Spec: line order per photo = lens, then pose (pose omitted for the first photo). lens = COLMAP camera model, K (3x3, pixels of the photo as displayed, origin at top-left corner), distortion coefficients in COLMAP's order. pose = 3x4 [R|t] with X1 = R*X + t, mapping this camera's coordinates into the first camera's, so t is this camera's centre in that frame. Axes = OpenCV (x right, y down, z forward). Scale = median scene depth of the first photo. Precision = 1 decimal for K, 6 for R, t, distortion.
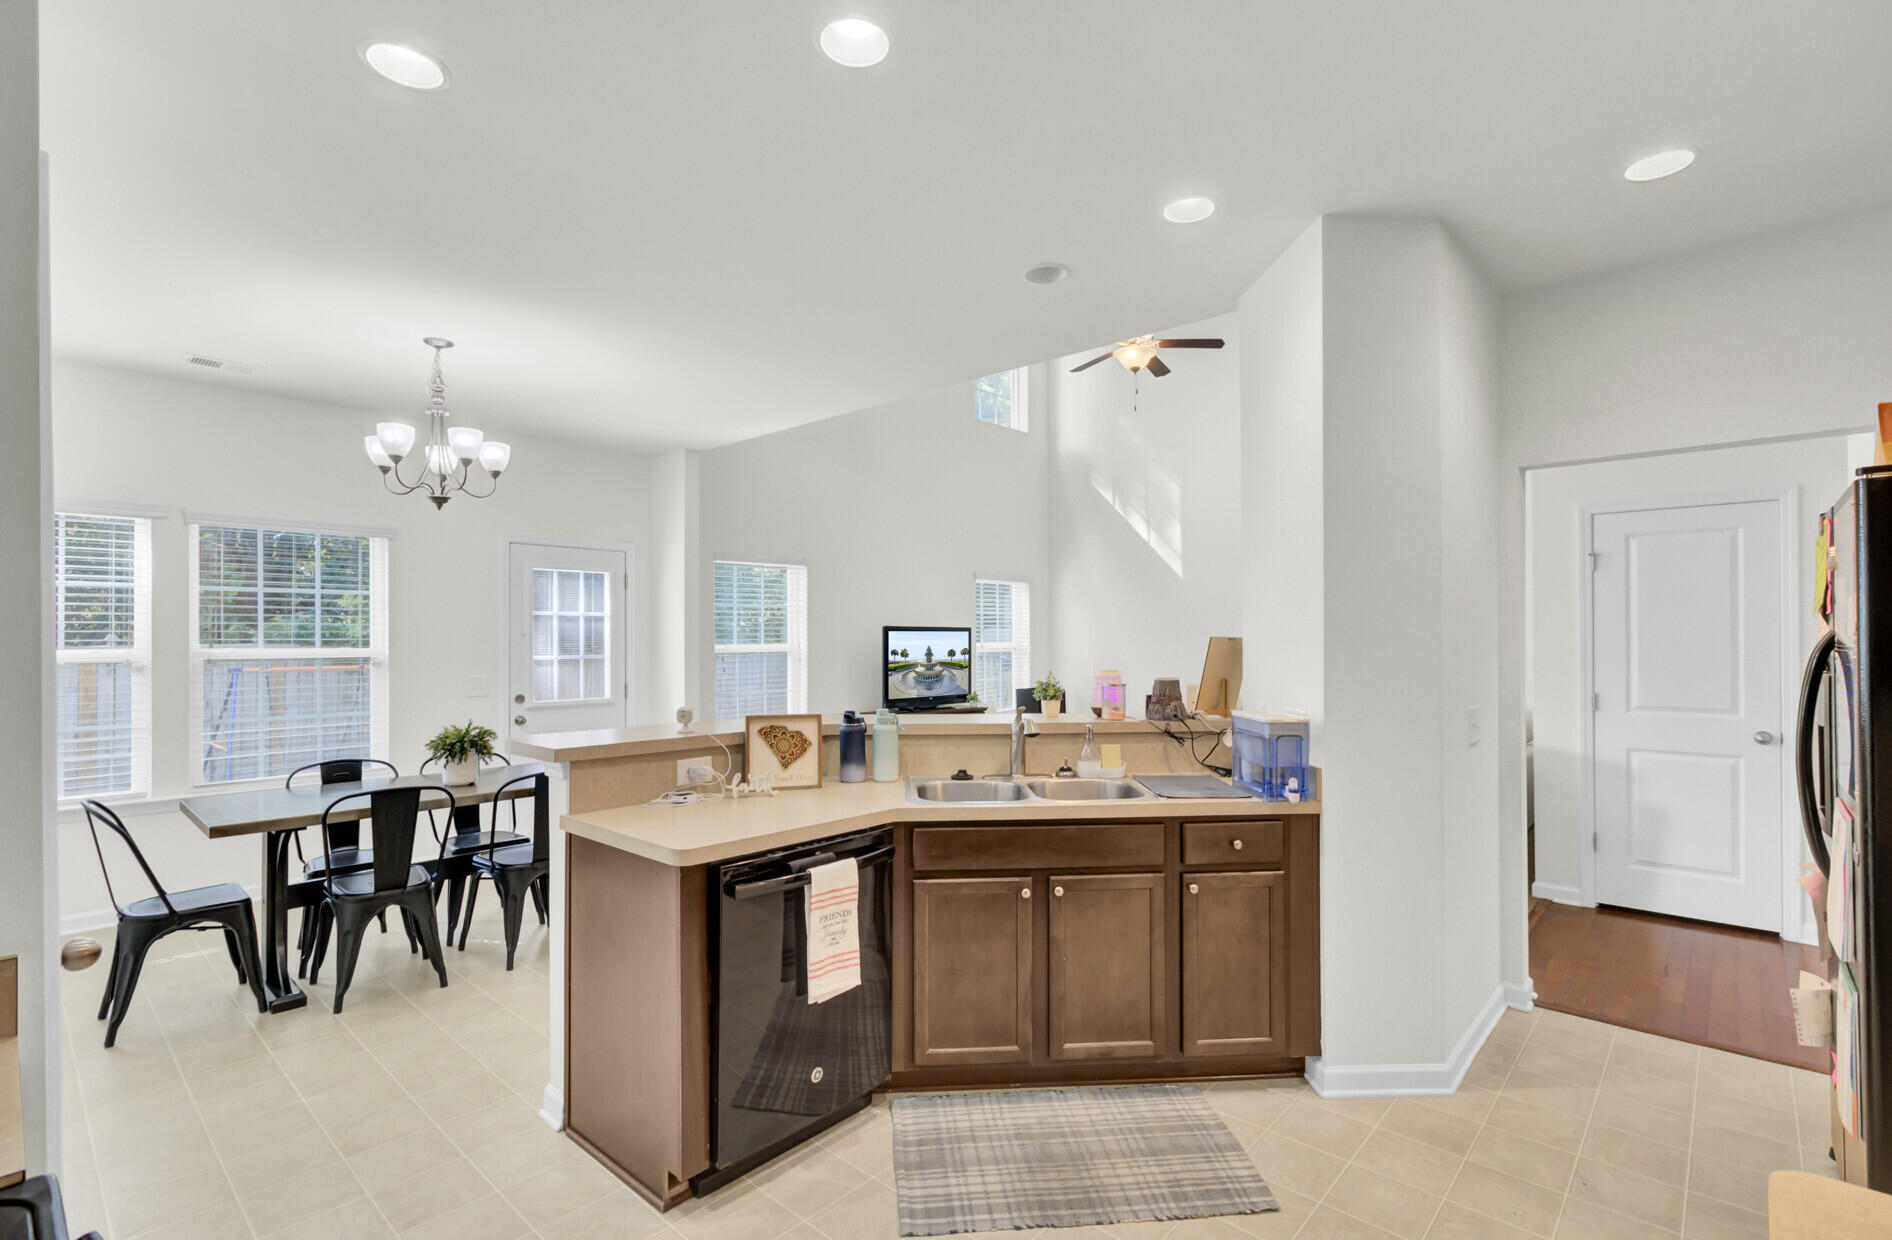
lens RADIAL K [[879.0, 0, 951.7], [0, 879.0, 623.5], [0, 0, 1]] dist [-0.001303, 0.000422]
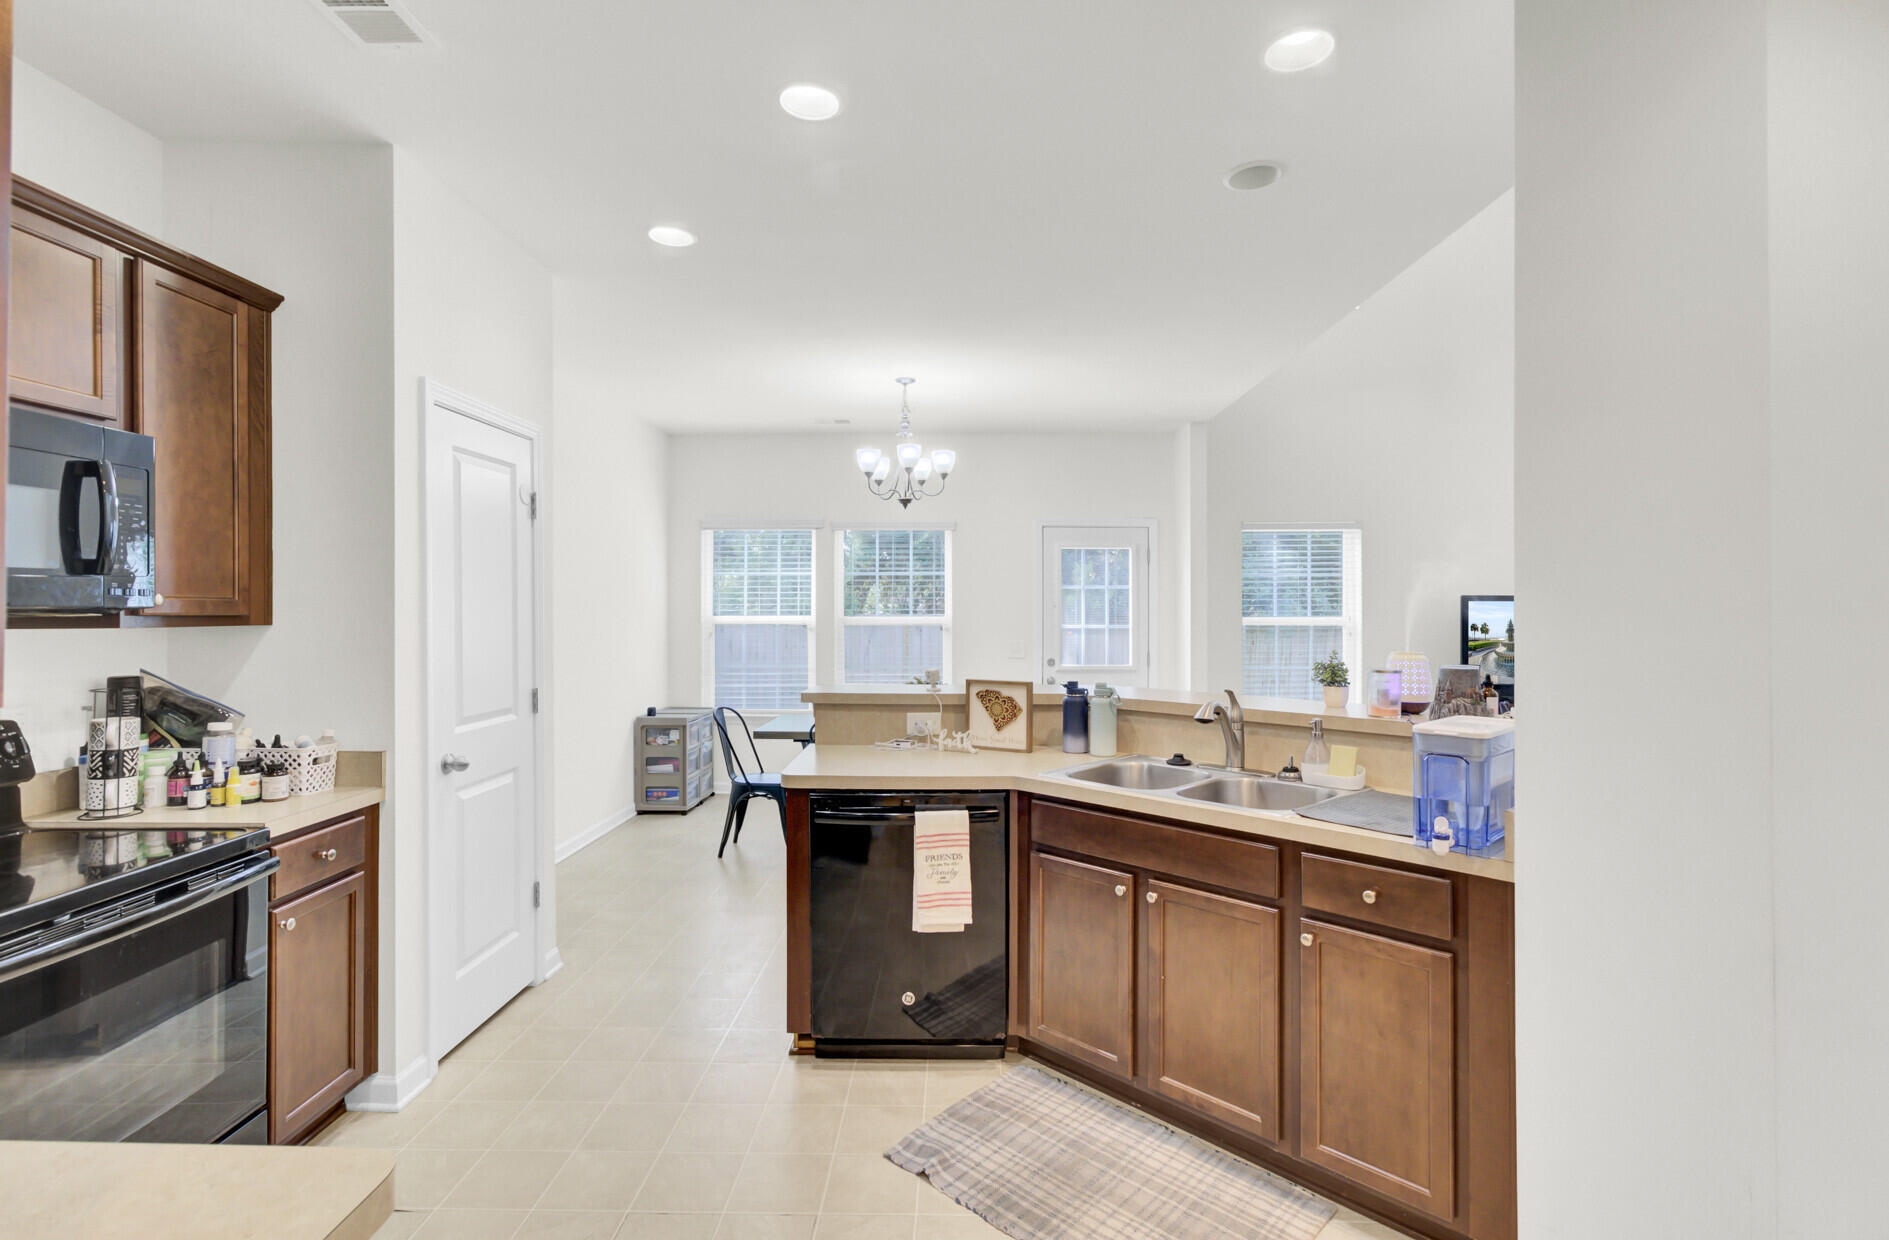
lens RADIAL K [[899.8, 0, 949.3], [0, 899.8, 614.1], [0, 0, 1]] dist [0.020701, 0.000582]
pose [[0.656249, 0.004037, -0.754533, 0.568595], [0.011919, 0.999805, 0.015715, 0.004624], [0.754450, -0.019306, 0.656074, 0.224106]]
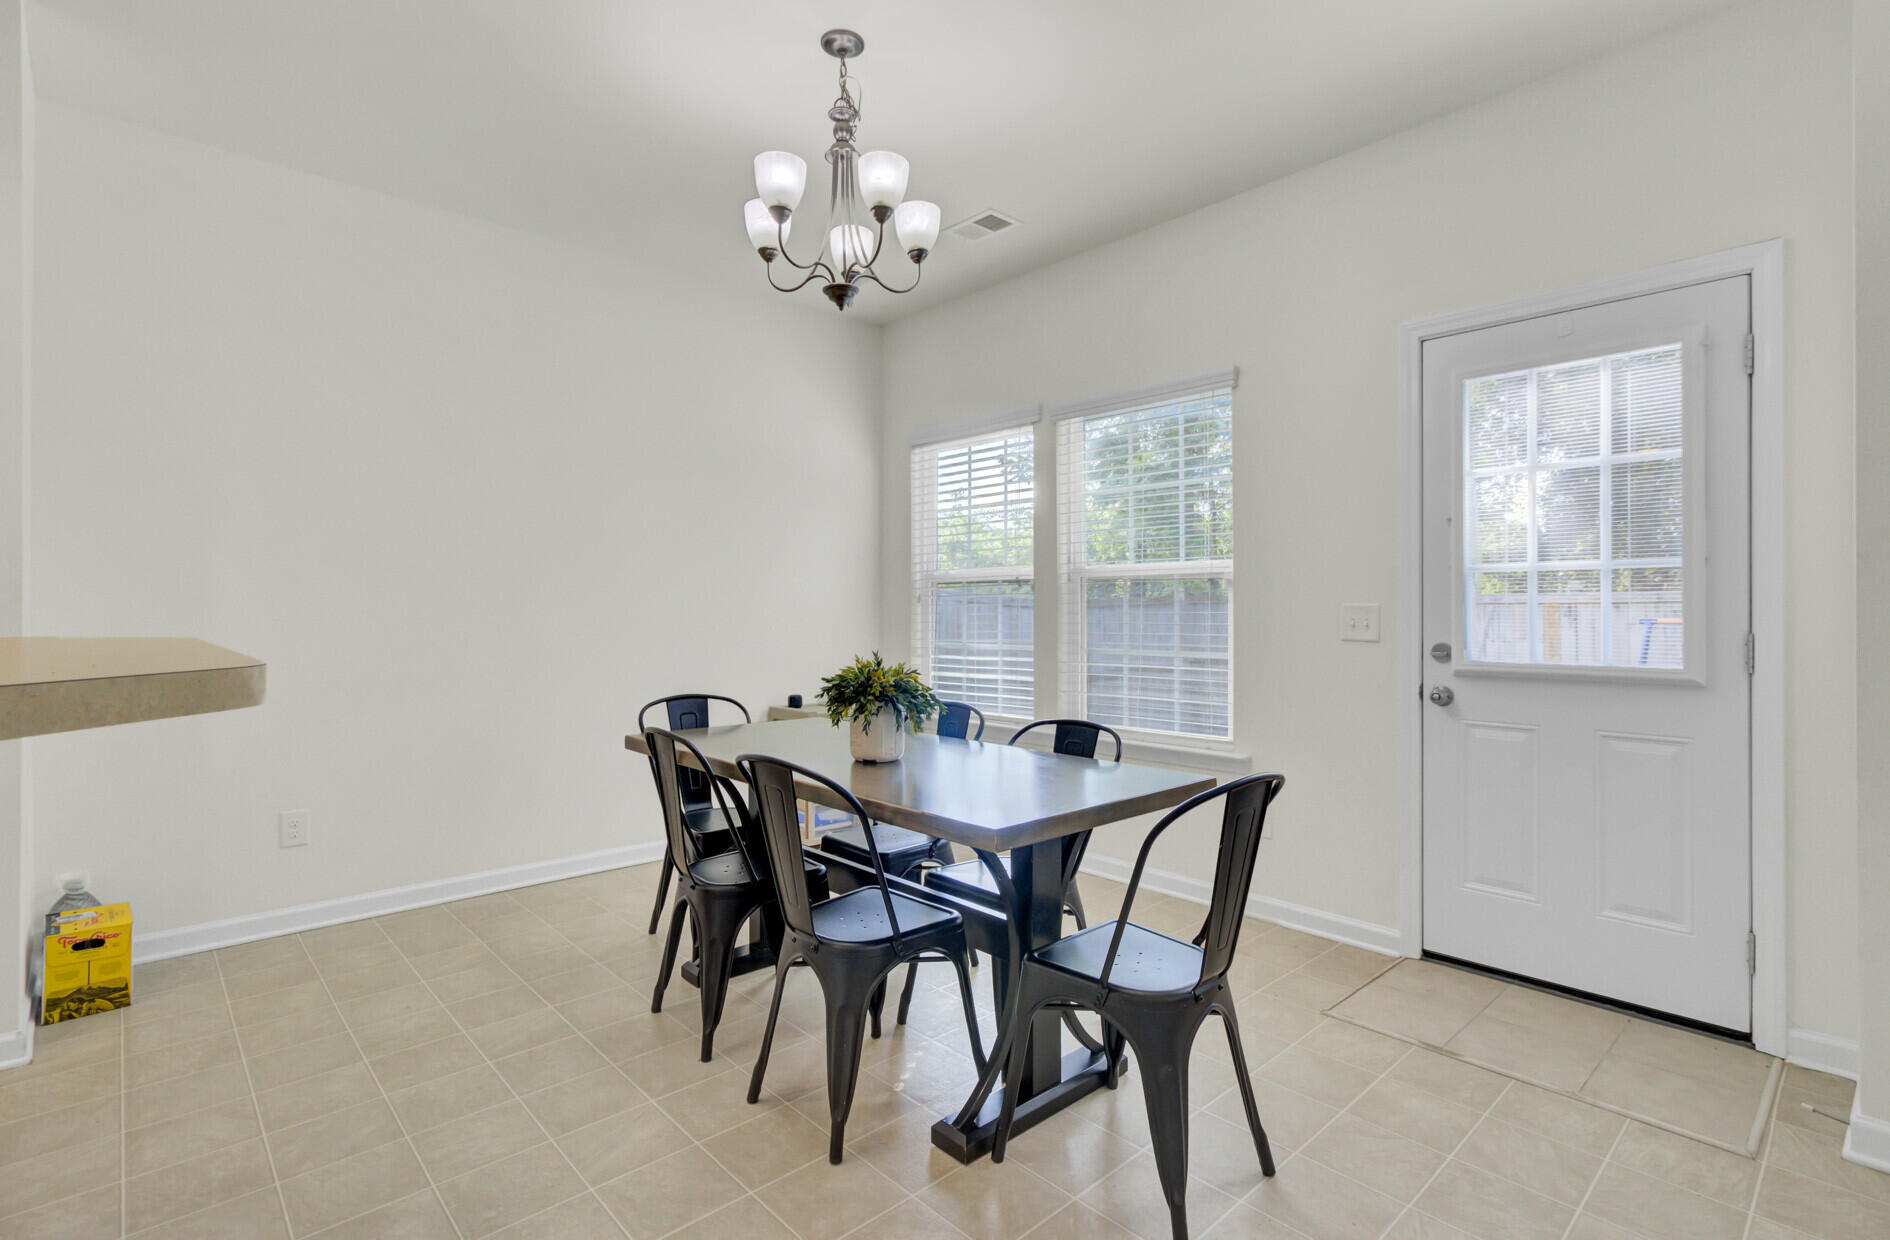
lens RADIAL K [[900.2, 0, 949.8], [0, 900.2, 614.1], [0, 0, 1]] dist [0.020701, 0.000582]
pose [[-0.104473, 0.005569, -0.994512, 0.048258], [0.021114, 0.999771, 0.003381, 0.105021], [0.994304, -0.020645, -0.104567, 1.423826]]
